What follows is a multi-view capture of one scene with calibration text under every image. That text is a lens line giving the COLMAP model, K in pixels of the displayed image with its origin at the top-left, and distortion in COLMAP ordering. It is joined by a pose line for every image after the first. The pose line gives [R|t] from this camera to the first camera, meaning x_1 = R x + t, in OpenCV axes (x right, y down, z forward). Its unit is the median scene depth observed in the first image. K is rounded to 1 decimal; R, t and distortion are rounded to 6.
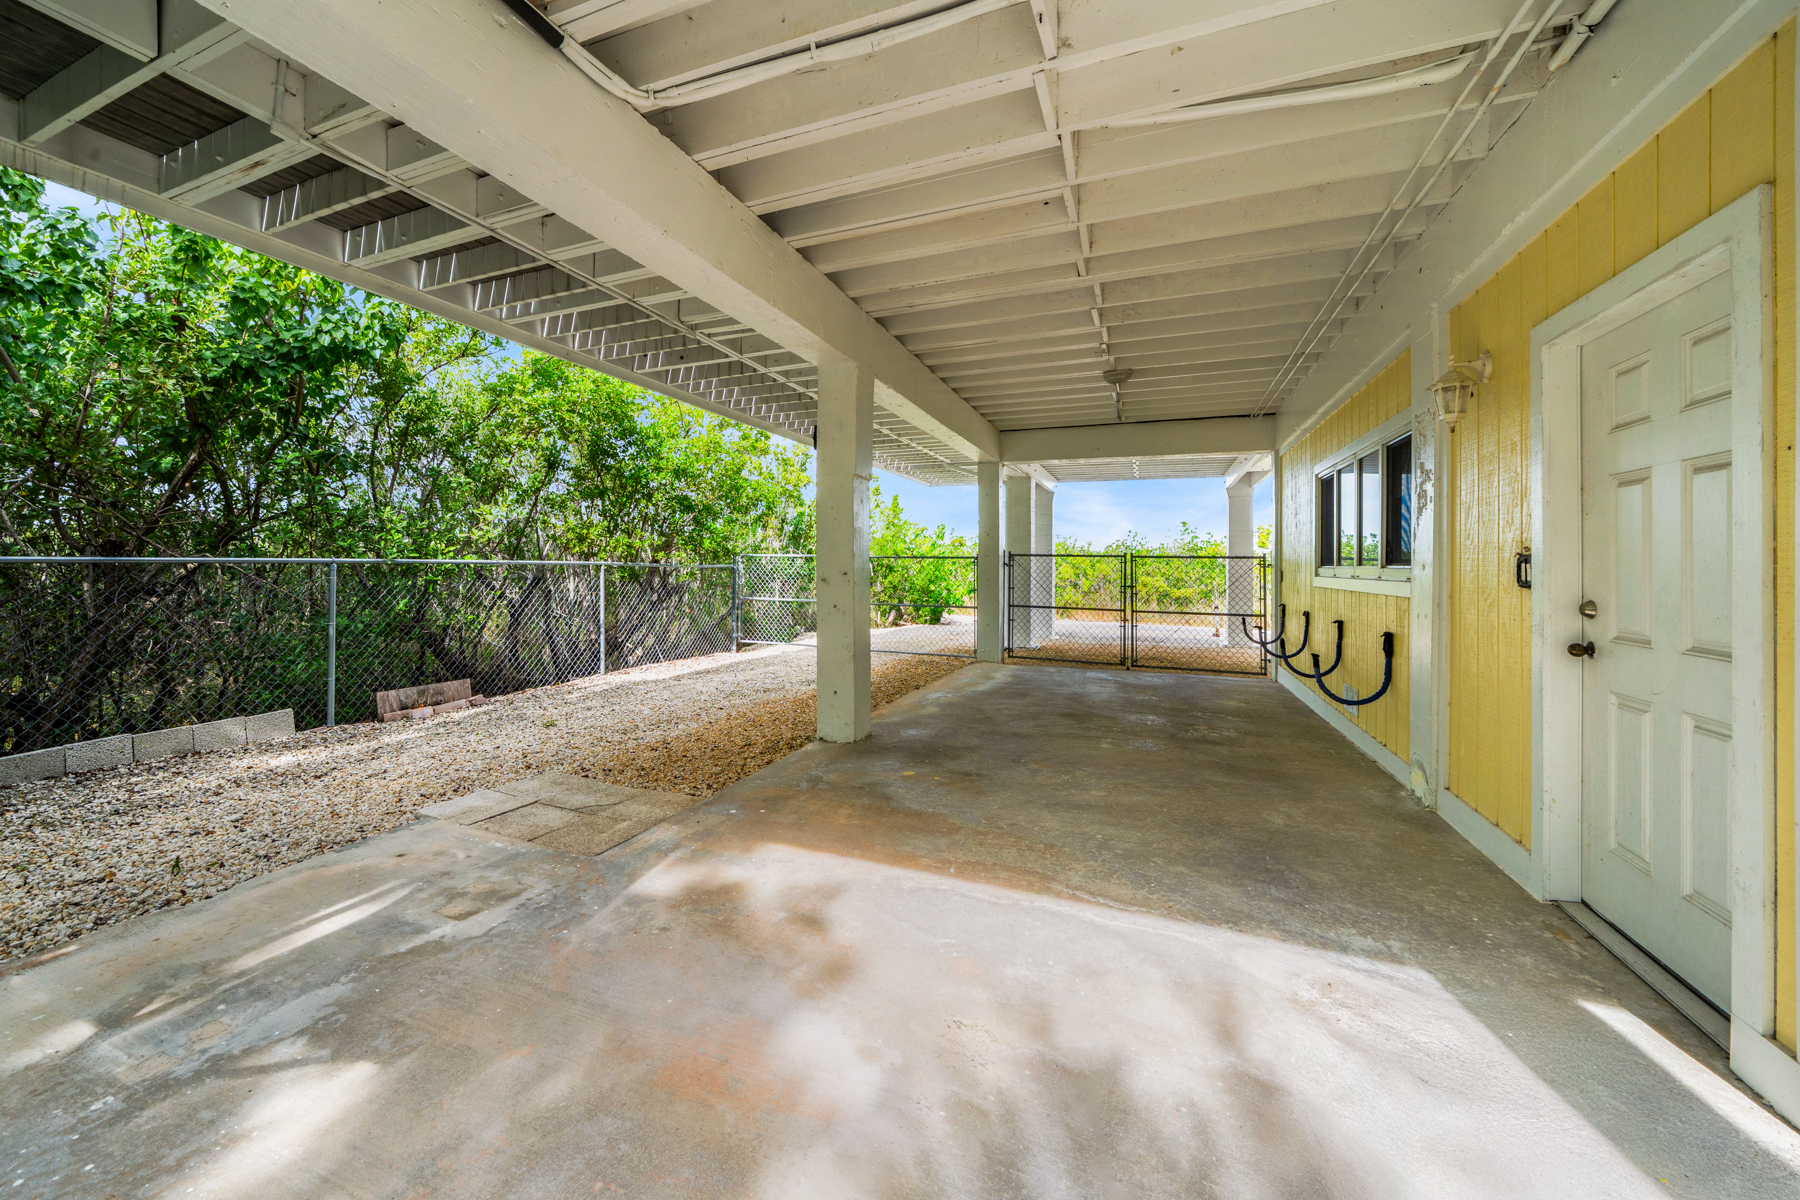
lens RADIAL K [[655.6, 0, 870.3], [0, 655.6, 554.0], [0, 0, 1]] dist [-0.000262, 0.000014]
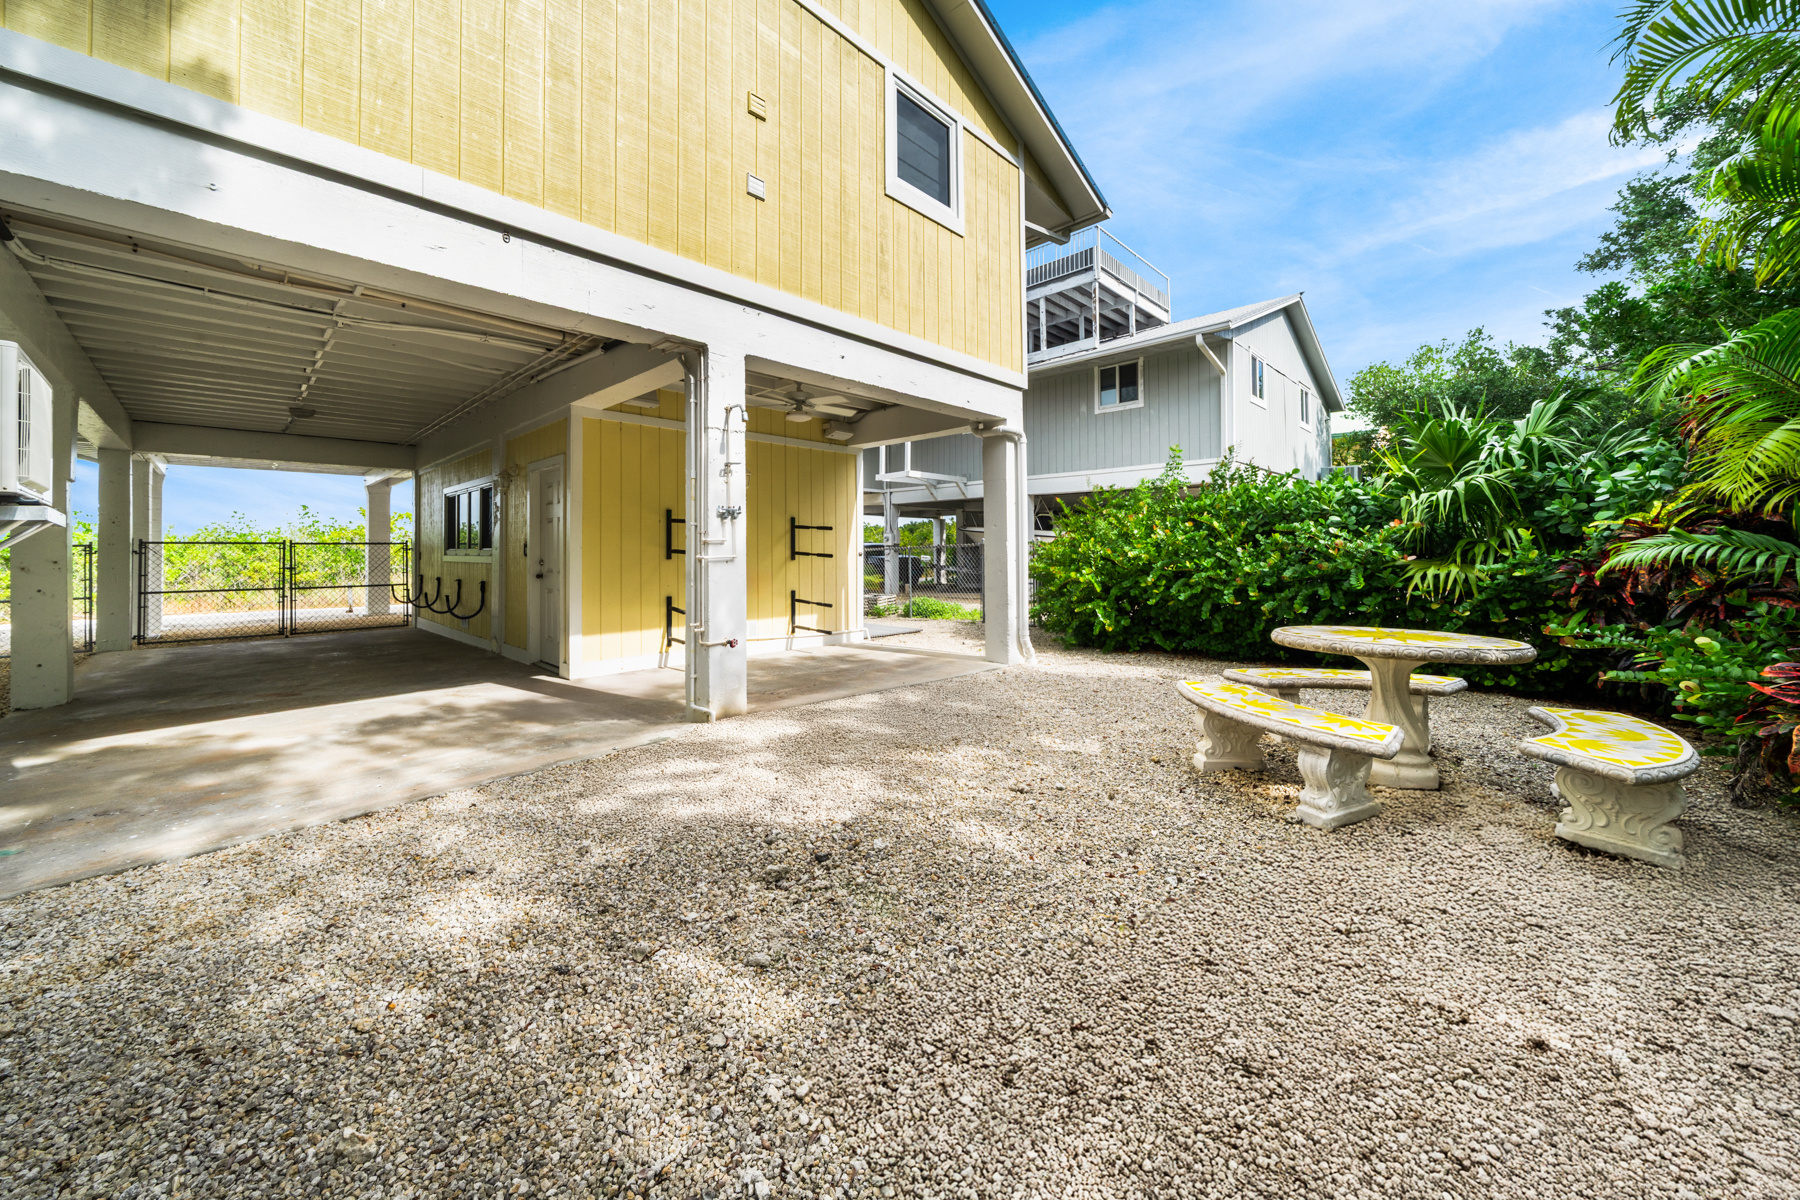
lens RADIAL K [[655.6, 0, 870.3], [0, 655.6, 554.0], [0, 0, 1]] dist [-0.000262, 0.000014]
pose [[0.376287, -0.021509, 0.926253, -0.368303], [-0.001691, 0.999713, 0.023902, -0.008020], [-0.926502, -0.010560, 0.376143, -0.507478]]
